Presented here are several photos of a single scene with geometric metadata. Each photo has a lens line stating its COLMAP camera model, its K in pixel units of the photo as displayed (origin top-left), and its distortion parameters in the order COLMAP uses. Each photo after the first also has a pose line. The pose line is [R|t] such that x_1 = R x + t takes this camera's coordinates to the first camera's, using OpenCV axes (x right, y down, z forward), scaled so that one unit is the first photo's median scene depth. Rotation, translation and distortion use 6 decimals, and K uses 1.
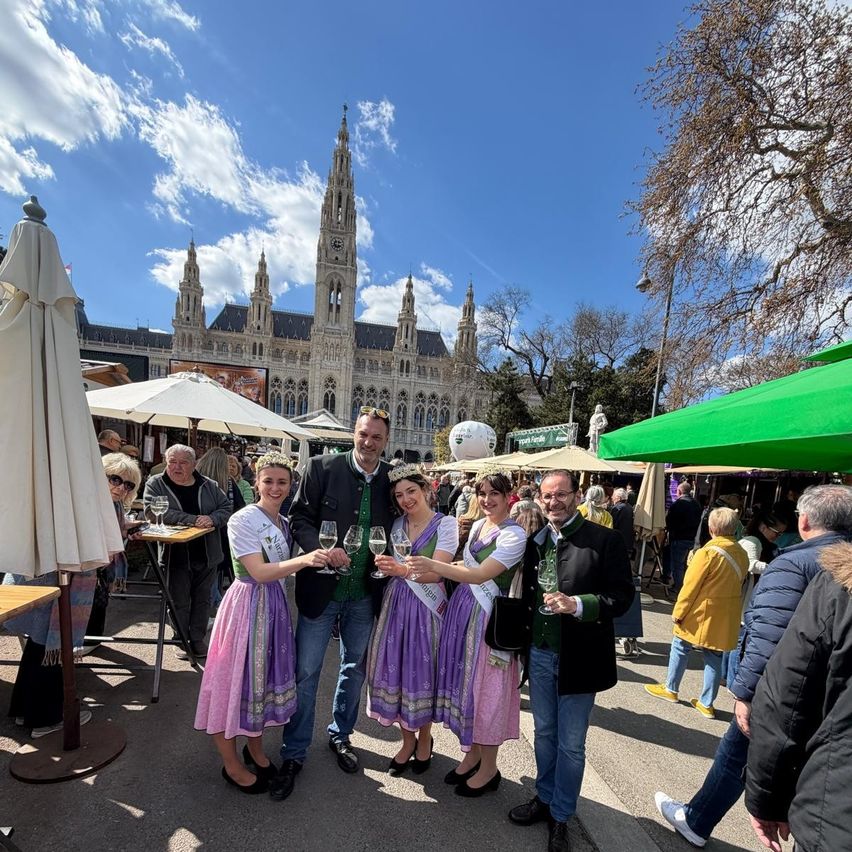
lens RADIAL K [[1334.9, 0, 426.0], [0, 1334.9, 426.0], [0, 0, 1]] dist [0.020872, 0.055295]
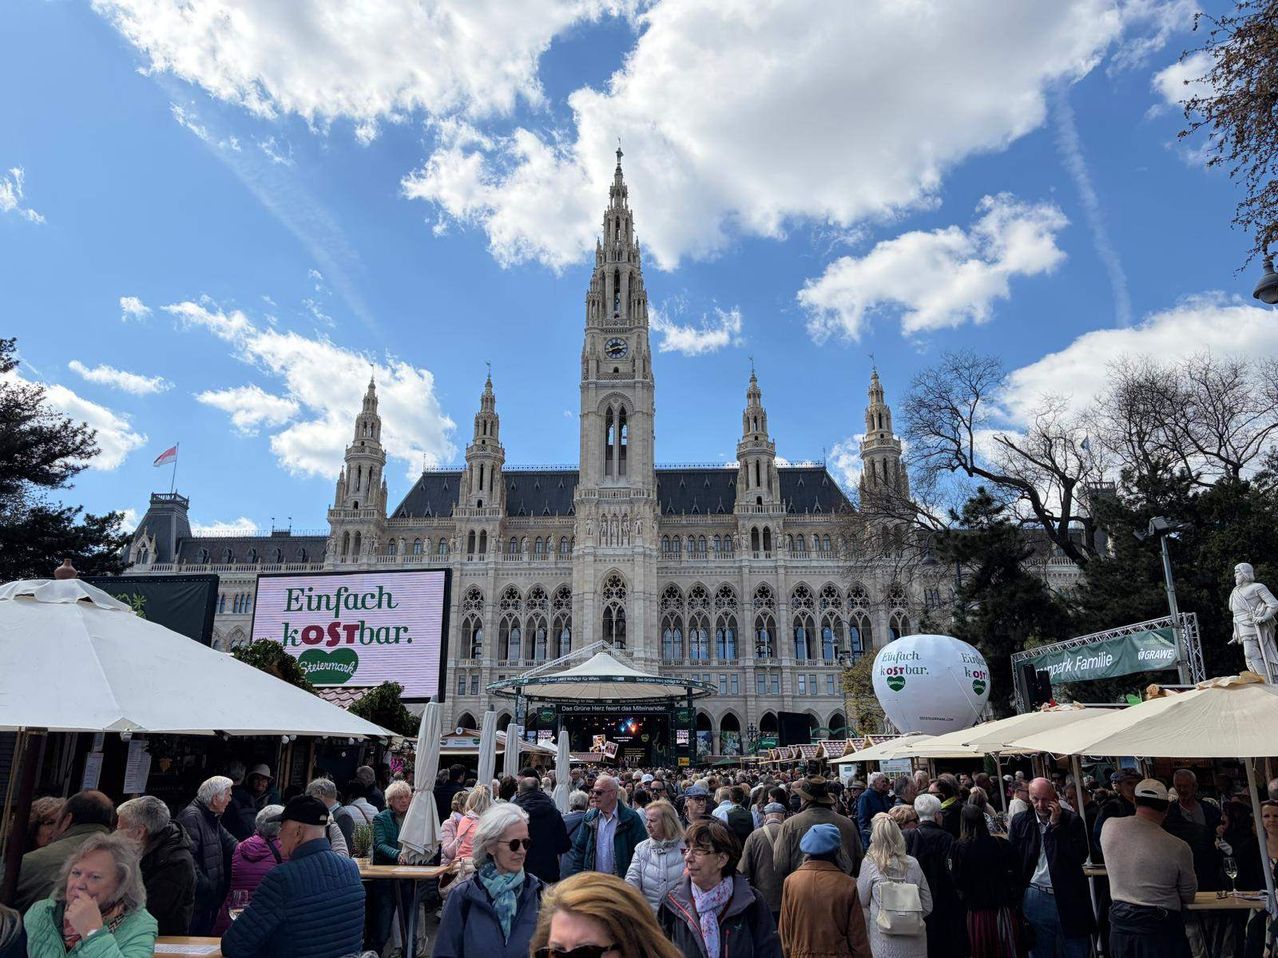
lens RADIAL K [[728.8, 0, 639.0], [0, 728.8, 479.0], [0, 0, 1]] dist [0.035840, -0.036018]
pose [[0.916723, -0.181552, -0.355890, 0.045080], [0.093325, 0.963452, -0.251099, -0.000906], [0.388470, 0.196975, 0.900162, 0.729882]]
